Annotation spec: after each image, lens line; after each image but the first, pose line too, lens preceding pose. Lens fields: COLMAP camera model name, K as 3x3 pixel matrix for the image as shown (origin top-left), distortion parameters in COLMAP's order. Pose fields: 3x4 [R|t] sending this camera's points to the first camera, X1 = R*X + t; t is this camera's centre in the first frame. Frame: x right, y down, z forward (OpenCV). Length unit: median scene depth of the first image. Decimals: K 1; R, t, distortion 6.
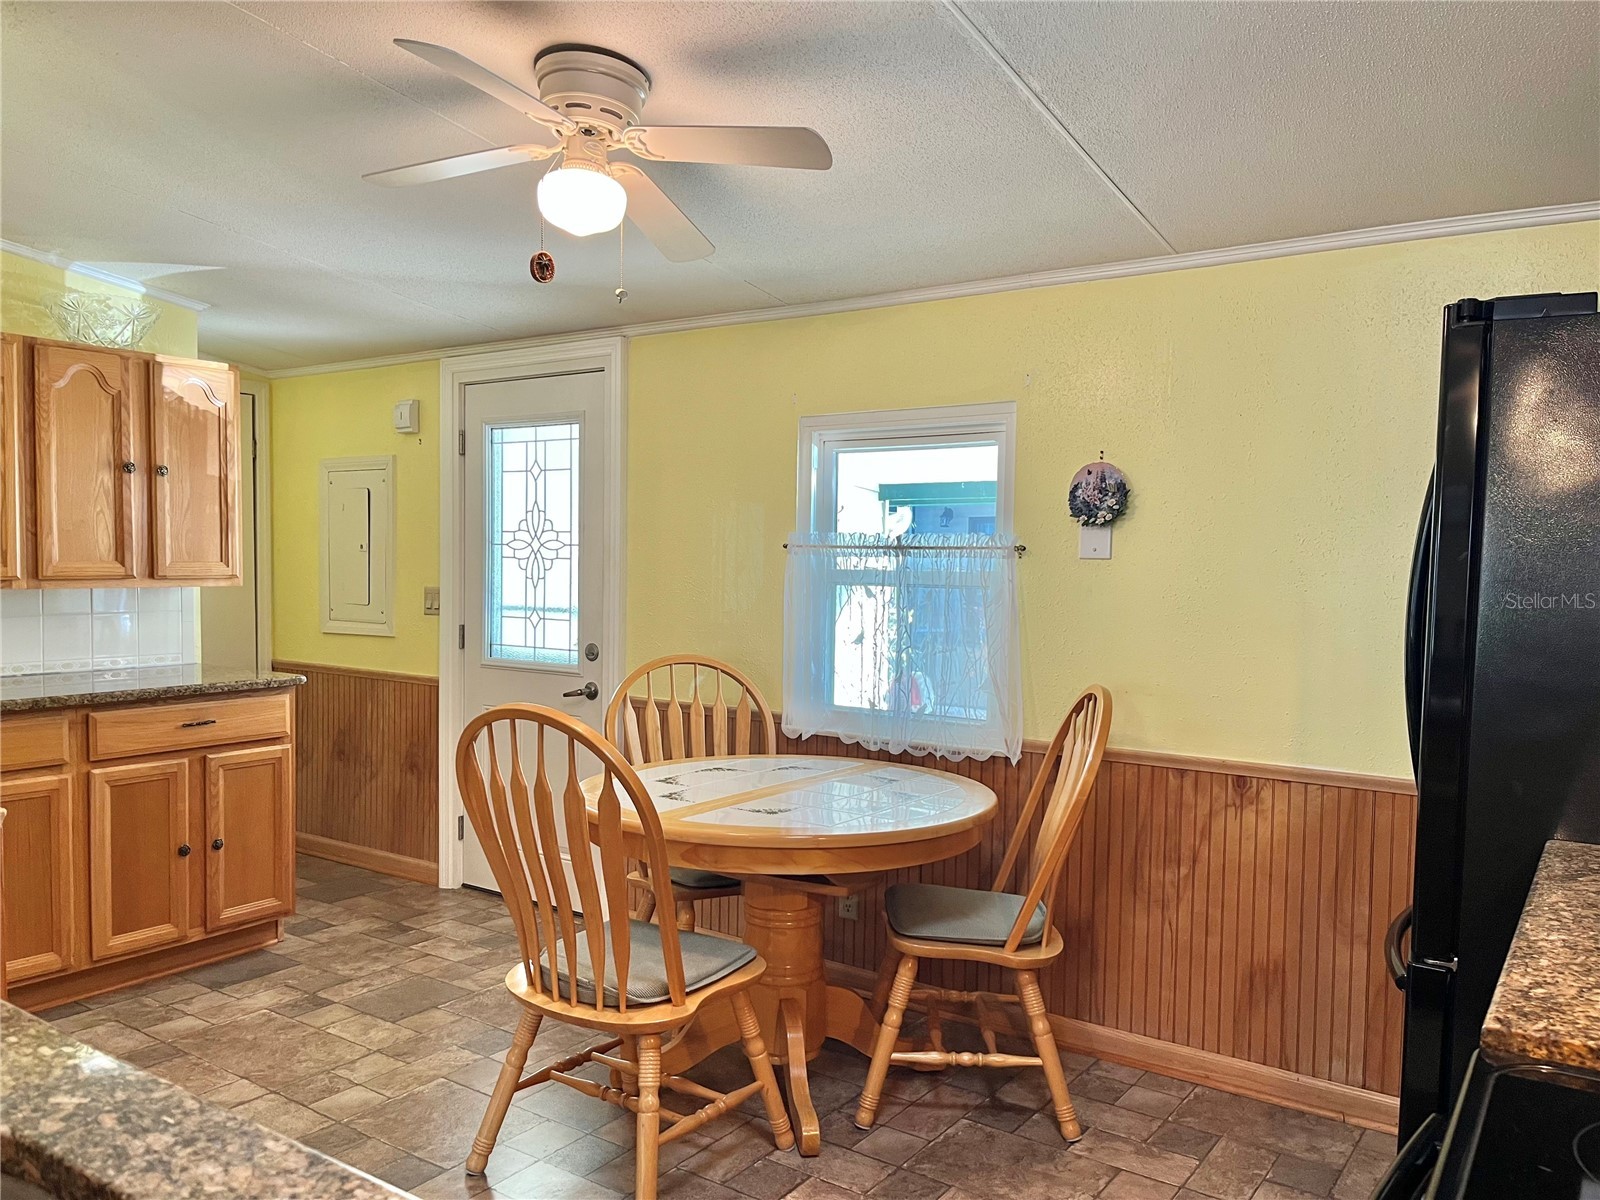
lens RADIAL K [[1206.6, 0, 796.6], [0, 1206.6, 609.7], [0, 0, 1]] dist [0.028827, -0.070908]
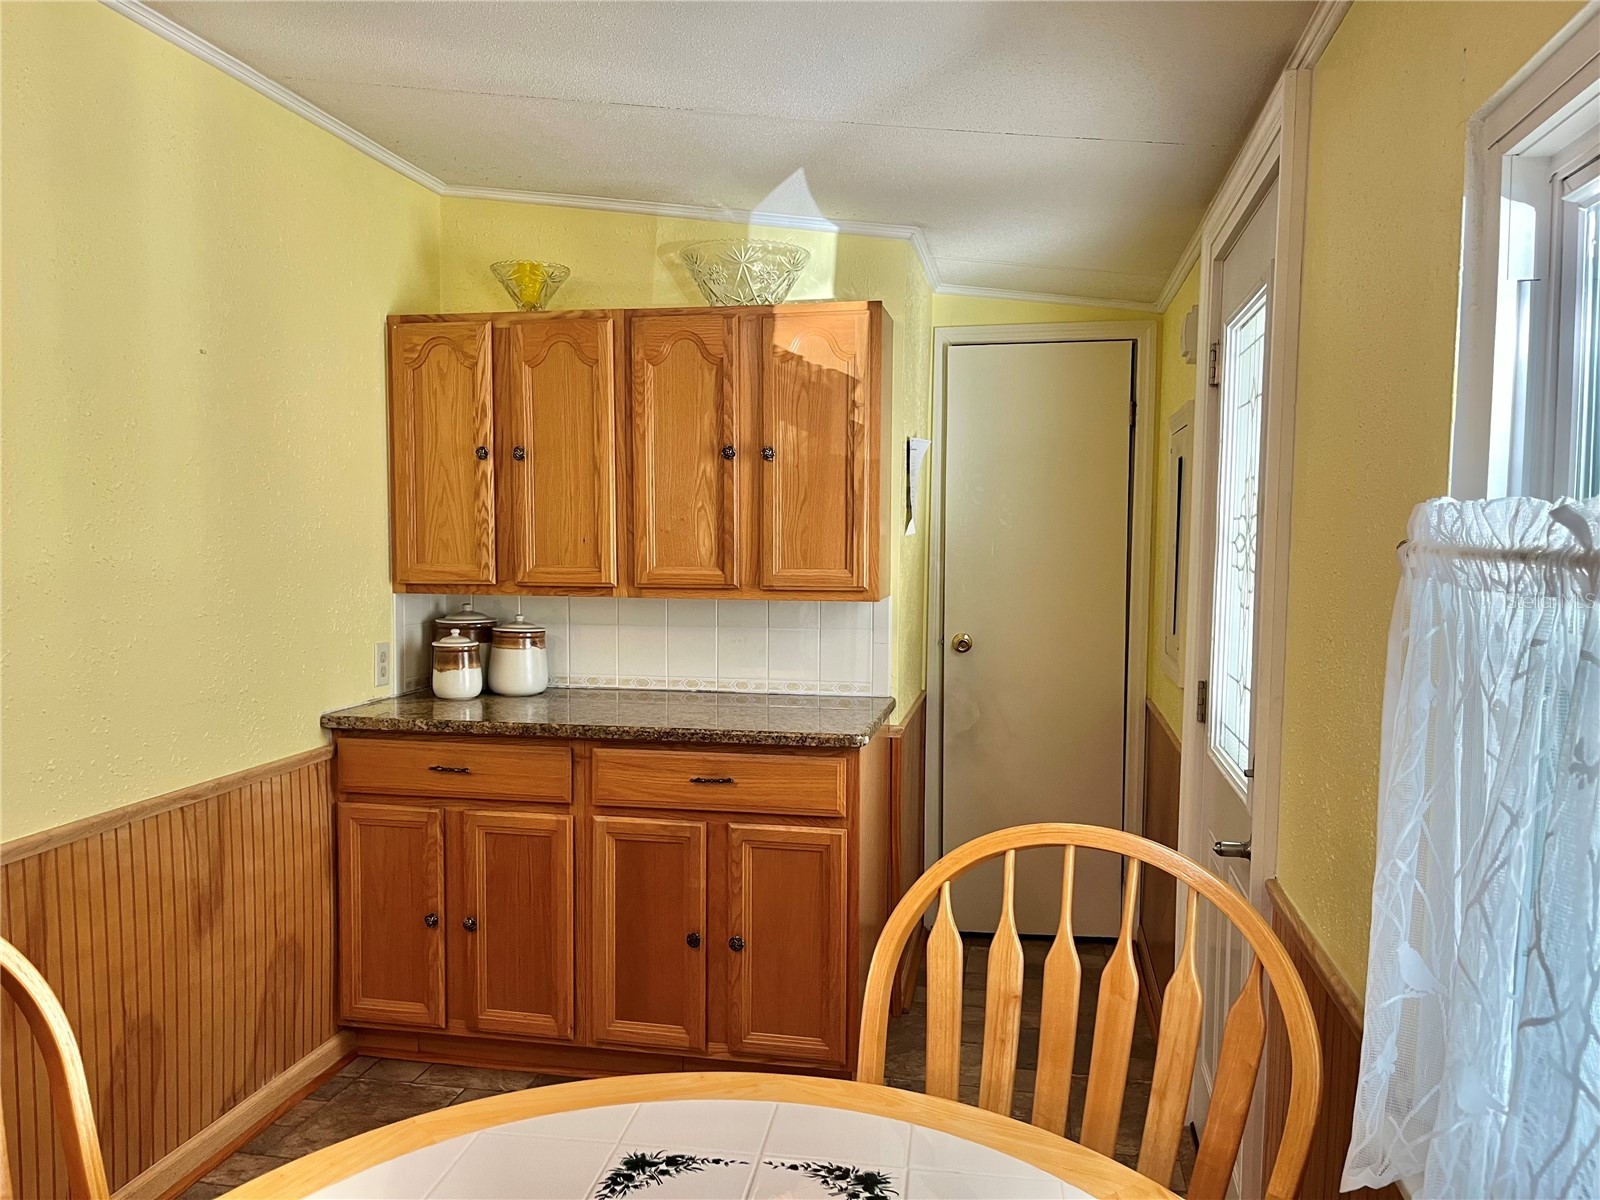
lens RADIAL K [[1206.6, 0, 801.9], [0, 1206.6, 617.1], [0, 0, 1]] dist [0.028827, -0.070908]
pose [[0.403907, 0.052169, -0.913311, 0.217727], [-0.040808, 0.998406, 0.038983, -0.040889], [0.913889, 0.021524, 0.405392, 0.726989]]
